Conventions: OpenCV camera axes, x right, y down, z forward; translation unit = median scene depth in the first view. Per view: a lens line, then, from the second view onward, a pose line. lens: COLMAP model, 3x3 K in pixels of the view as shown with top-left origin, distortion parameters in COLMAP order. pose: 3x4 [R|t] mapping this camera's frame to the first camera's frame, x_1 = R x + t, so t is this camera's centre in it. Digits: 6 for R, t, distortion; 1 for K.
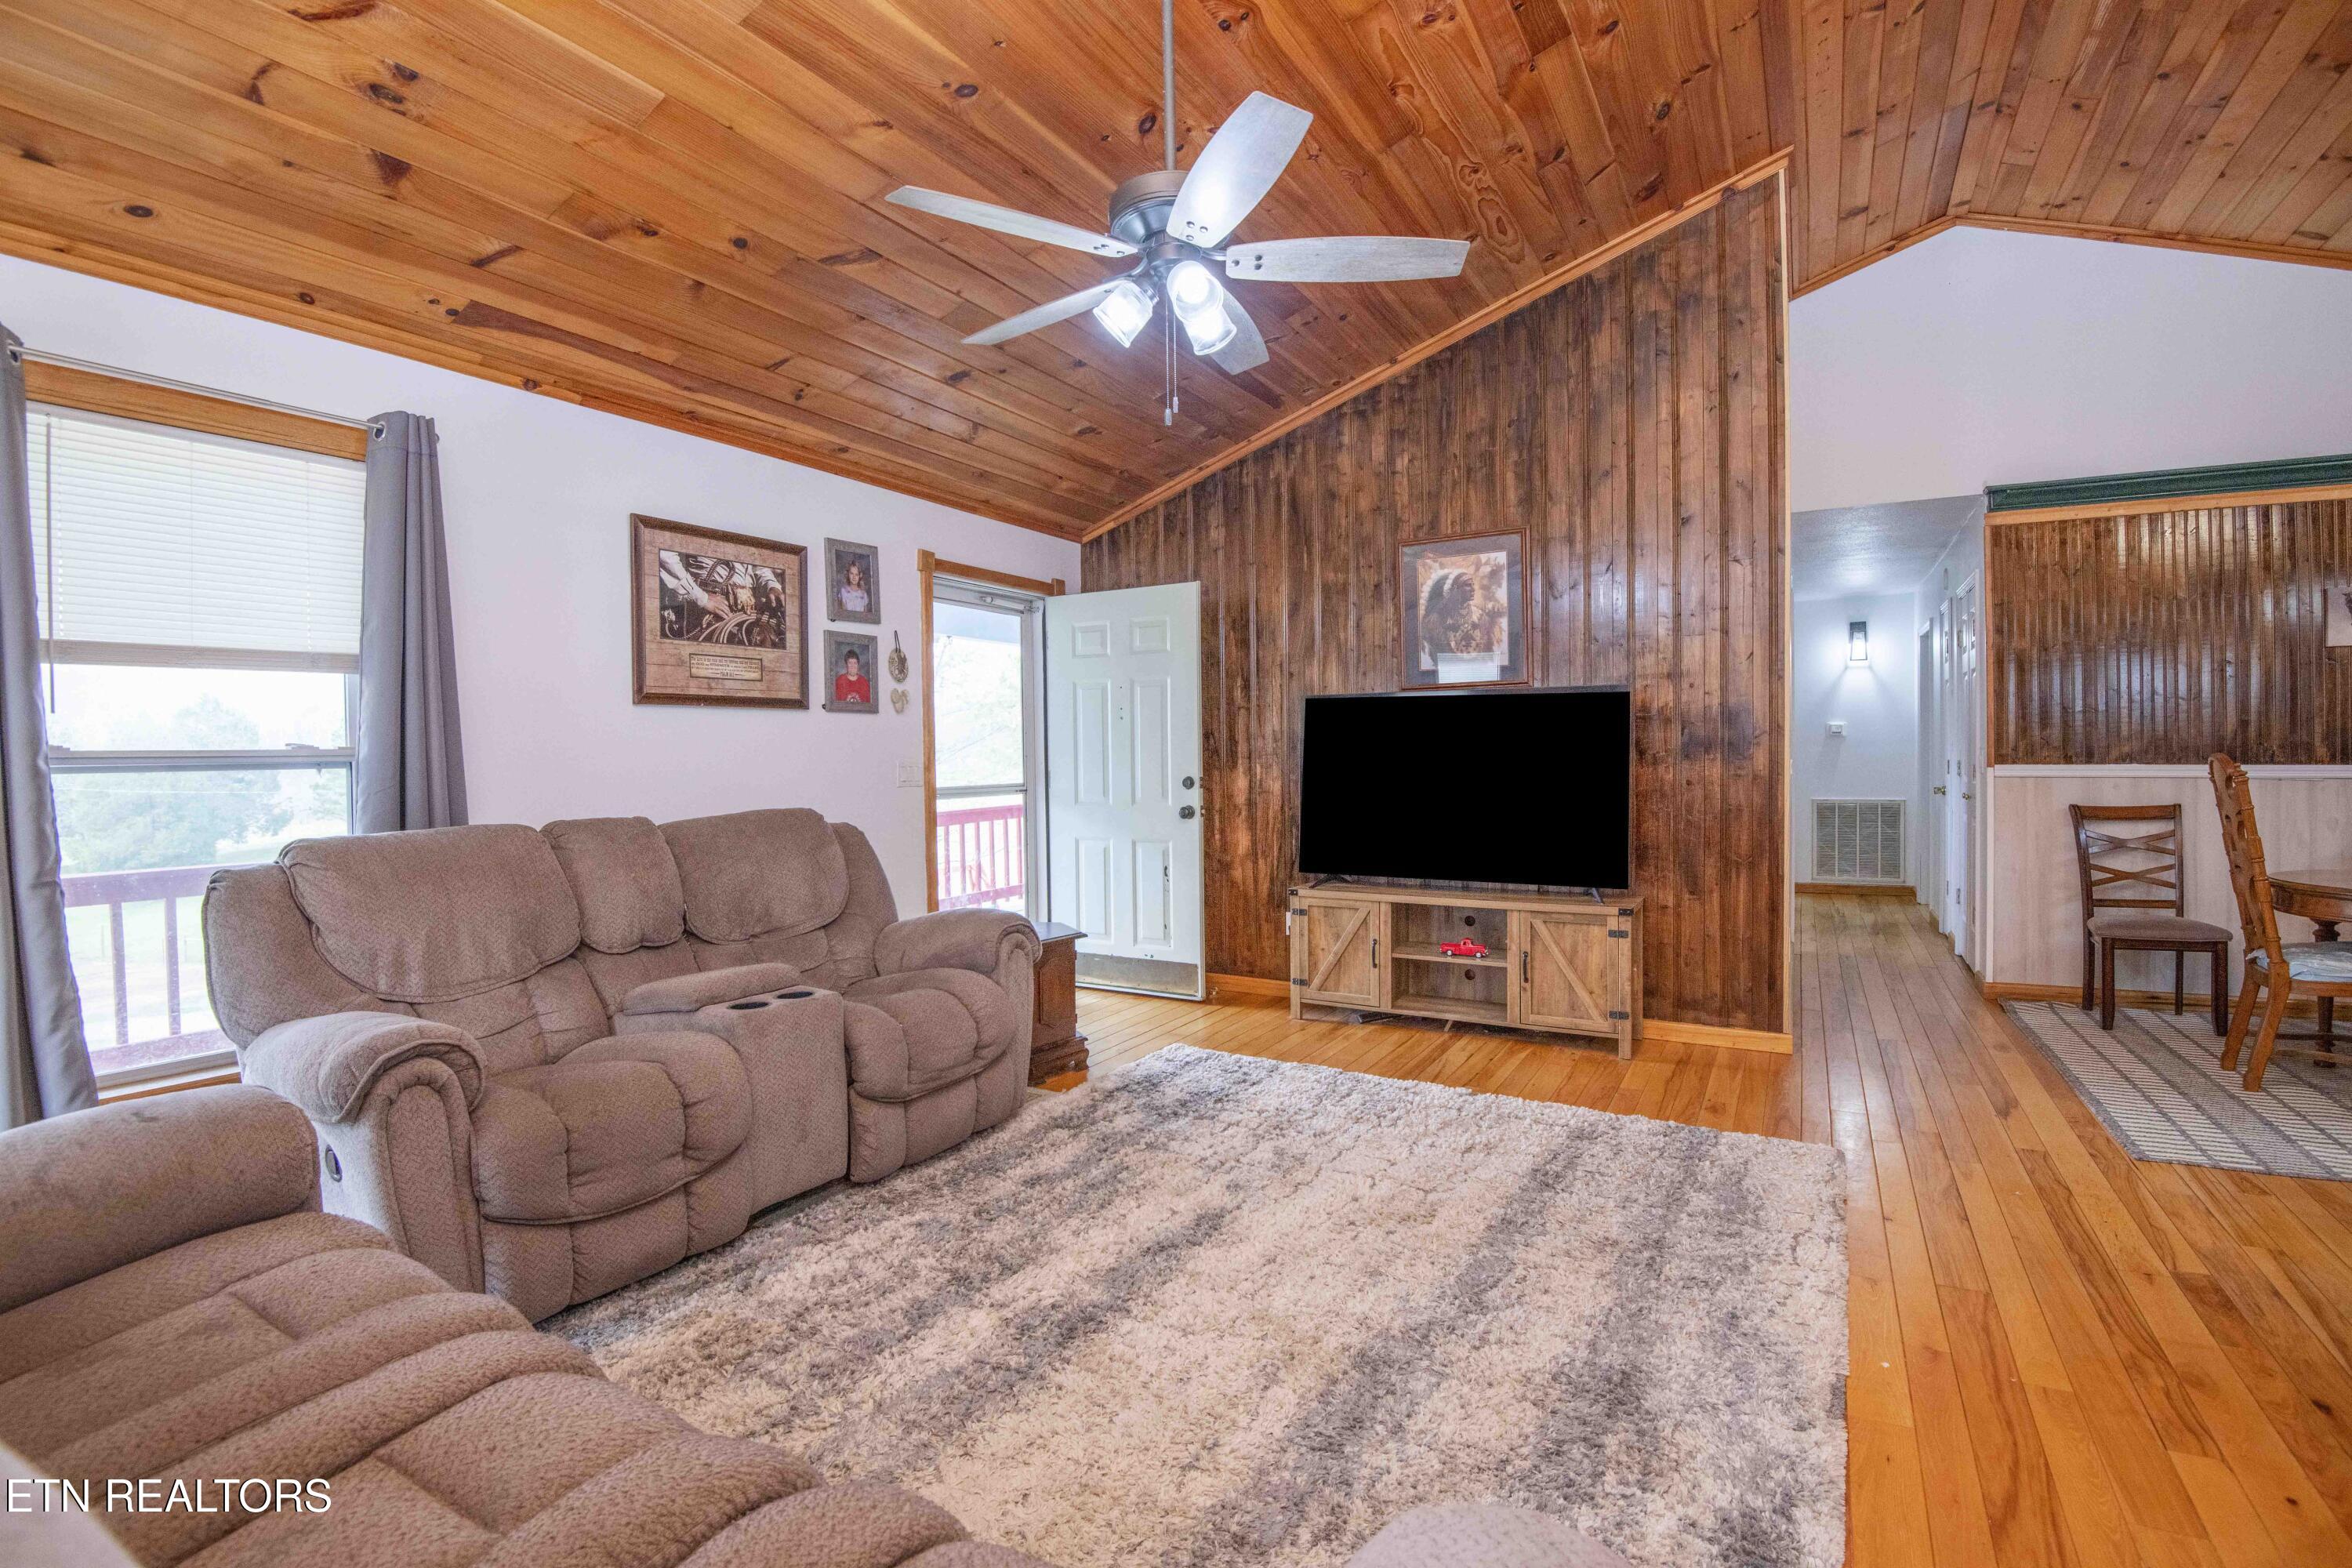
lens RADIAL K [[1084.6, 0, 1182.7], [0, 1084.6, 778.7], [0, 0, 1]] dist [-0.012010, -0.018236]
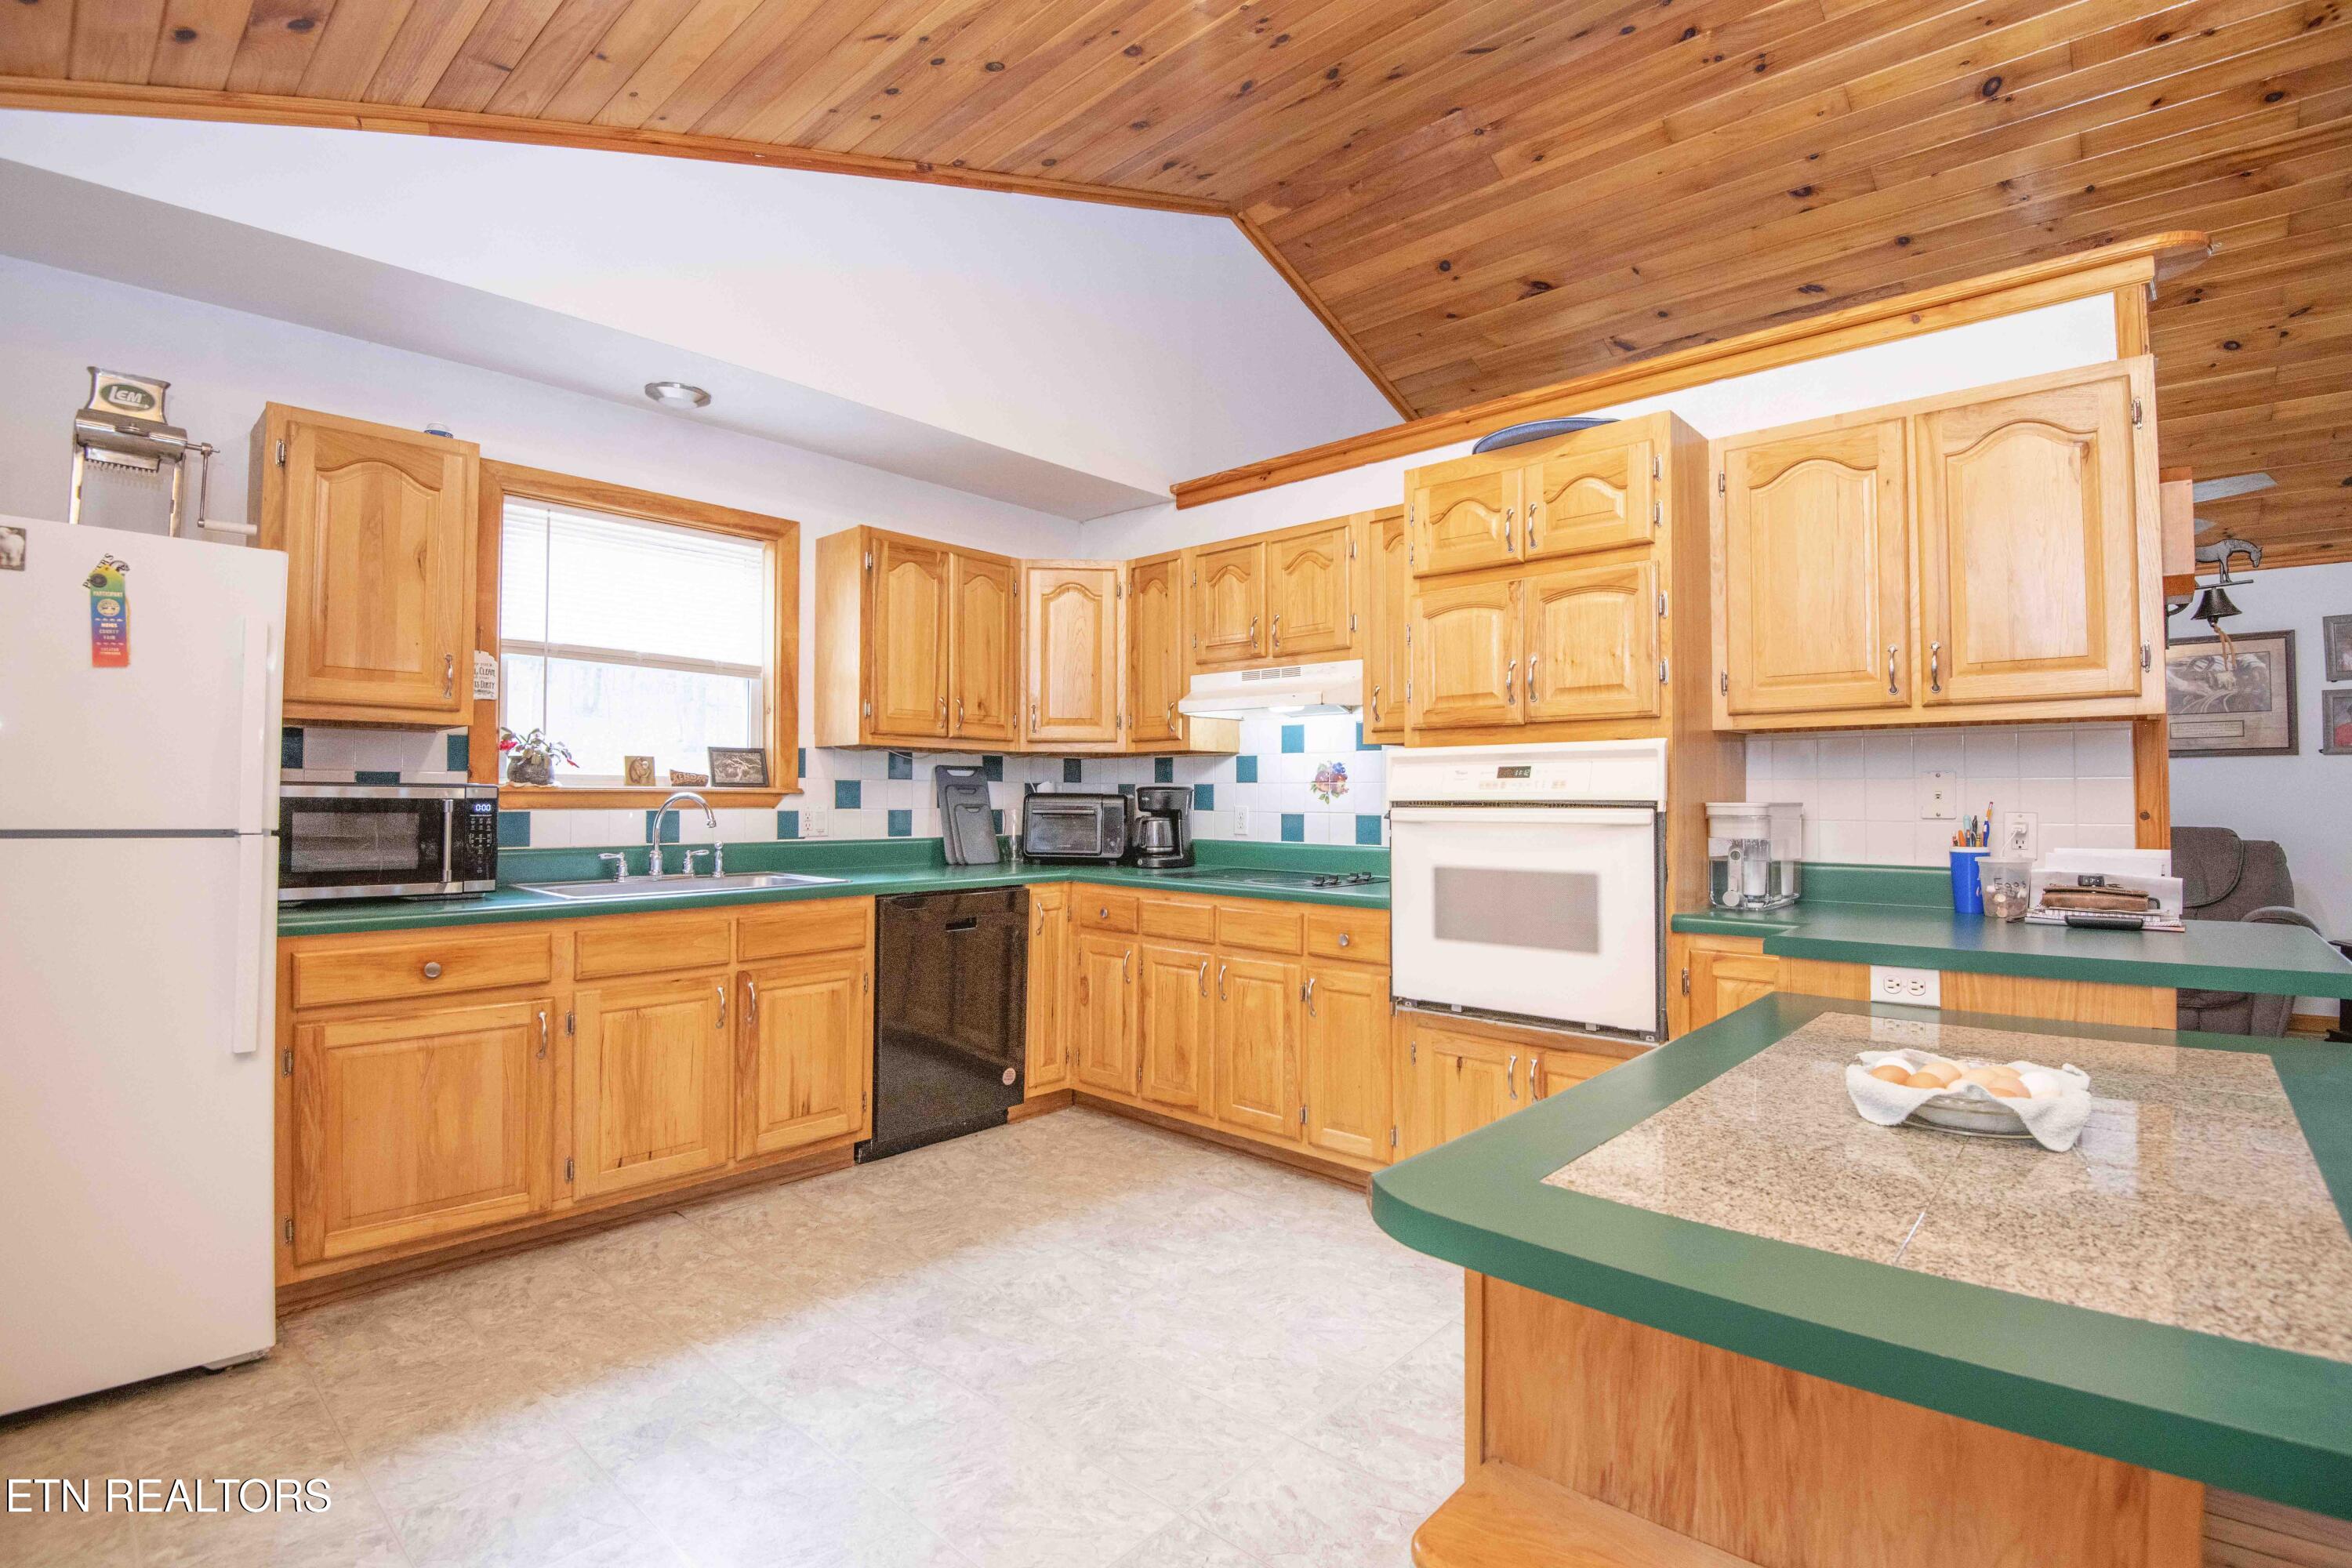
lens RADIAL K [[1084.6, 0, 1182.7], [0, 1084.6, 778.7], [0, 0, 1]] dist [-0.012010, -0.018236]
pose [[-0.211213, -0.008499, -0.977403, 1.093536], [-0.020491, 0.999781, -0.004265, -0.002246], [0.977225, 0.019128, -0.211341, -0.033726]]
